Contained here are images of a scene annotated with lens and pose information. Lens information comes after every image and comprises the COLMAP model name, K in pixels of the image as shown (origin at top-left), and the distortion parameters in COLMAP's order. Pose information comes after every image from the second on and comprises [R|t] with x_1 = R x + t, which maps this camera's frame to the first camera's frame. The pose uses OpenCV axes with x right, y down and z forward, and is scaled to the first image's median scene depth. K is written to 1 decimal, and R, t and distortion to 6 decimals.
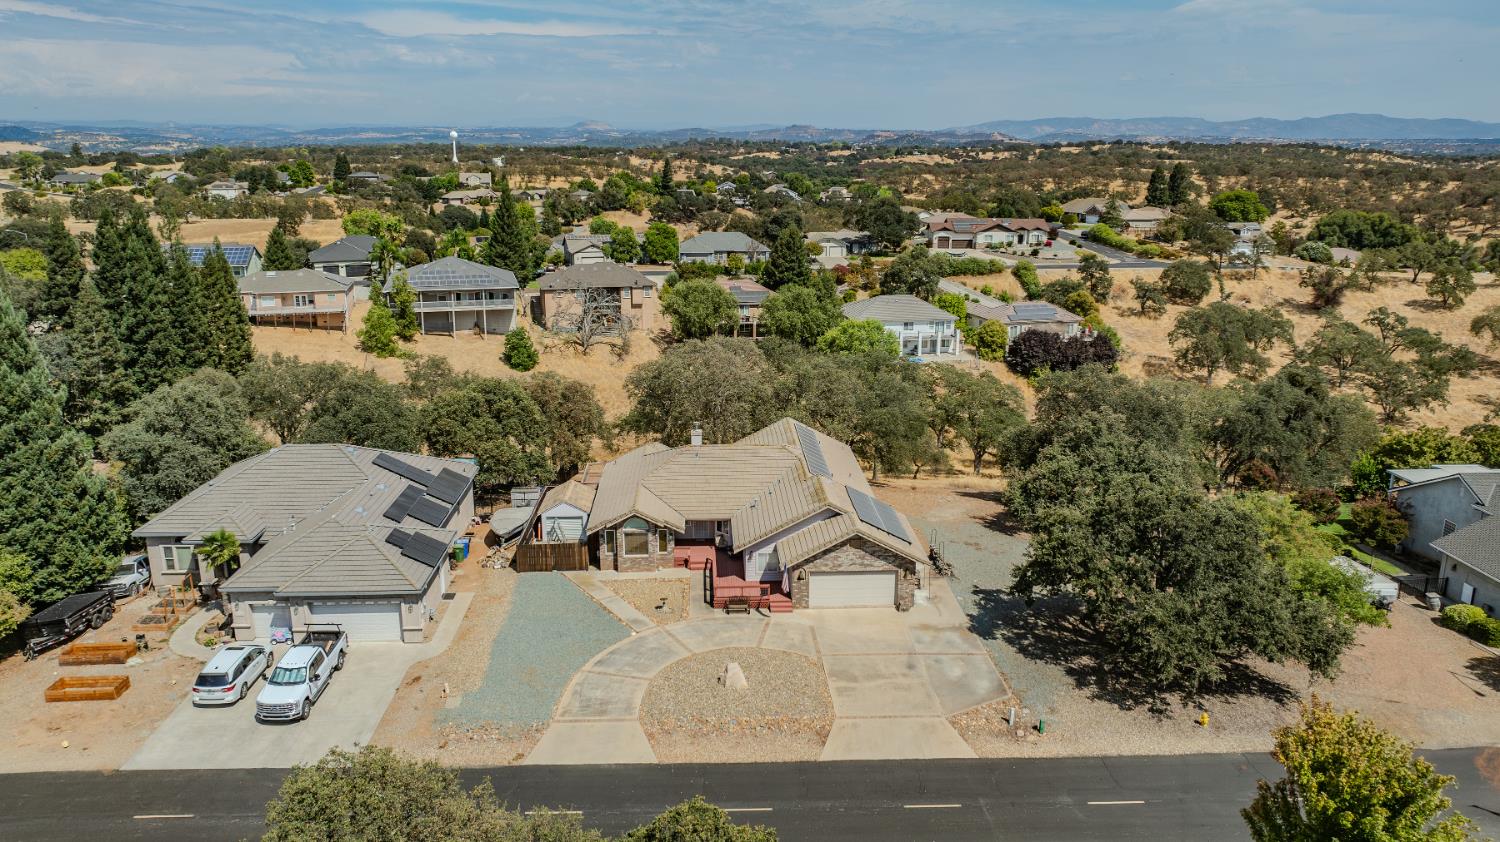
lens RADIAL K [[1059.1, 0, 761.1], [0, 1059.1, 417.0], [0, 0, 1]] dist [-0.021688, -0.006596]
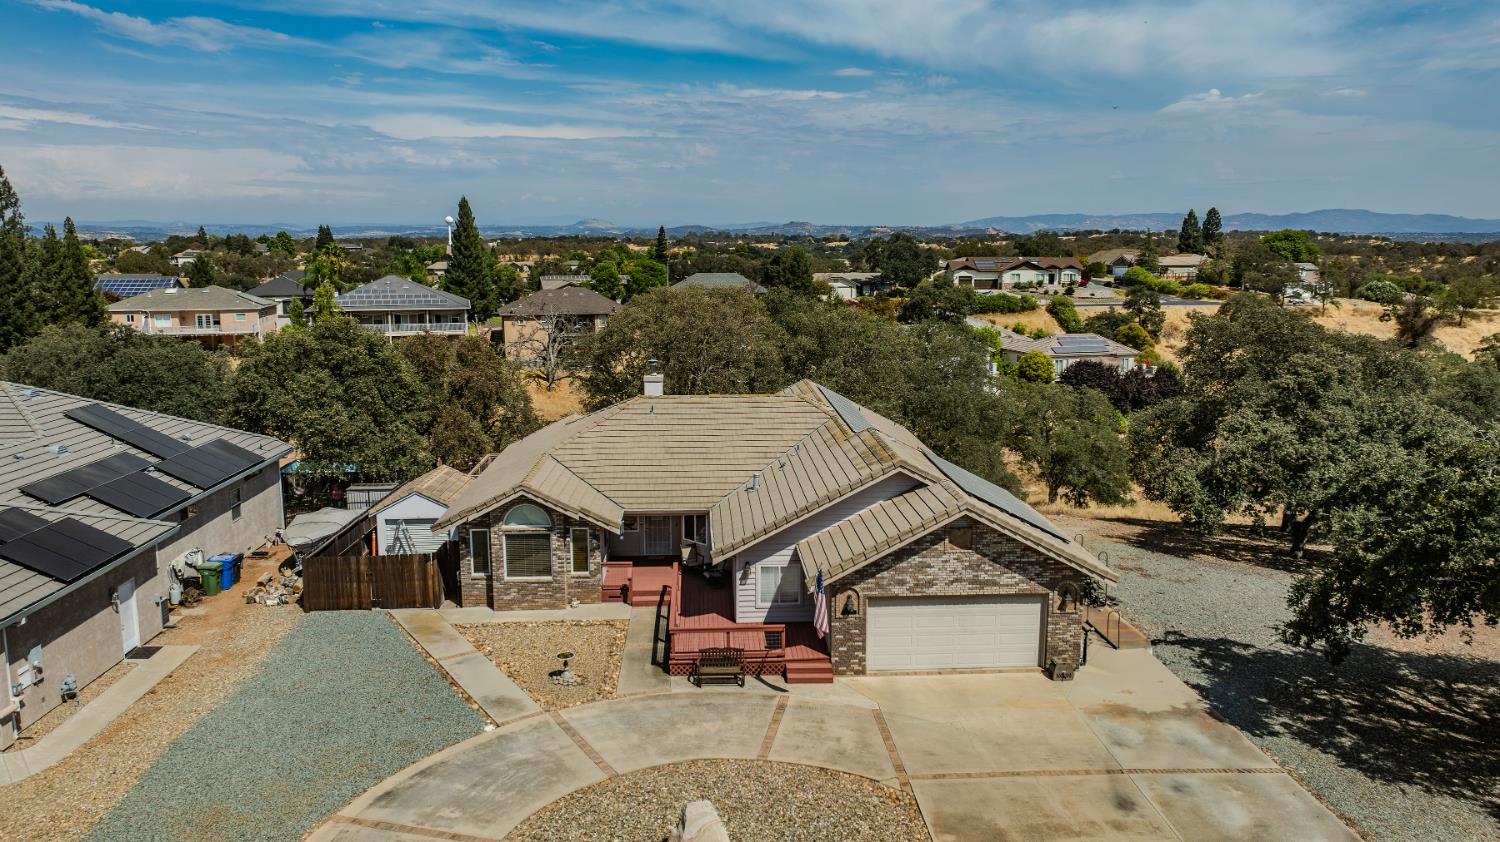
lens RADIAL K [[1059.1, 0, 749.5], [0, 1059.1, 420.2], [0, 0, 1]] dist [-0.021688, -0.006596]
pose [[0.999920, -0.007123, -0.010473, -0.001931], [0.006203, 0.996329, -0.085387, 0.084537], [0.011043, 0.085315, 0.996293, 0.404209]]
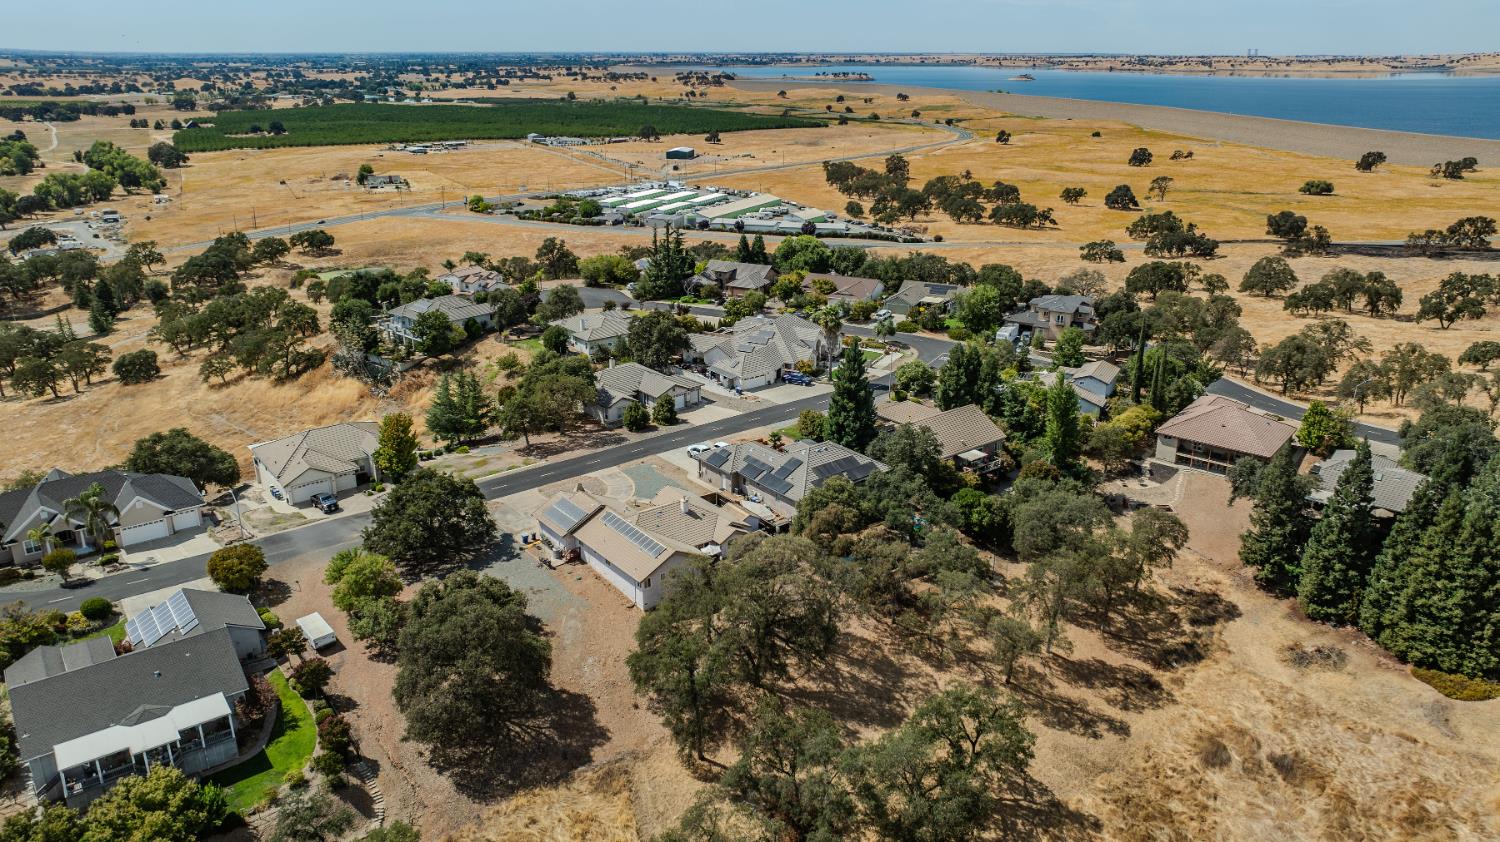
lens RADIAL K [[1059.1, 0, 758.5], [0, 1059.1, 422.6], [0, 0, 1]] dist [-0.021688, -0.006596]
pose [[-0.820749, 0.178968, -0.542533, 0.750947], [-0.150922, 0.848001, 0.508051, -0.982738], [0.550994, 0.498863, -0.668986, 2.114210]]
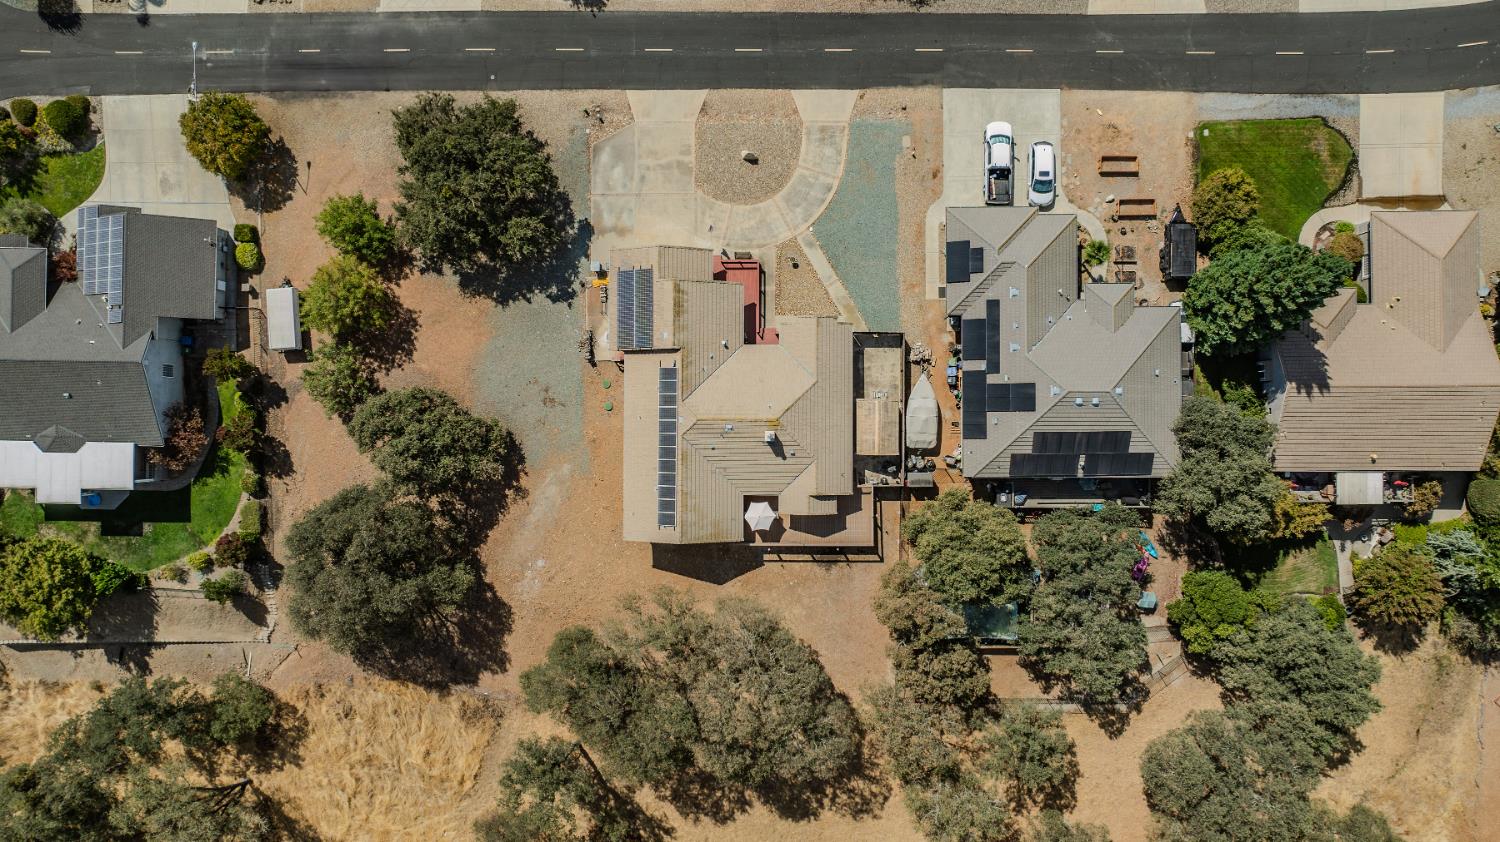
lens RADIAL K [[1059.1, 0, 751.4], [0, 1059.1, 410.9], [0, 0, 1]] dist [-0.021688, -0.006596]
pose [[-0.998240, -0.058997, 0.005971, -0.043853], [0.019361, -0.229088, 0.973213, -1.046726], [-0.056049, 0.971616, 0.229827, 0.687384]]
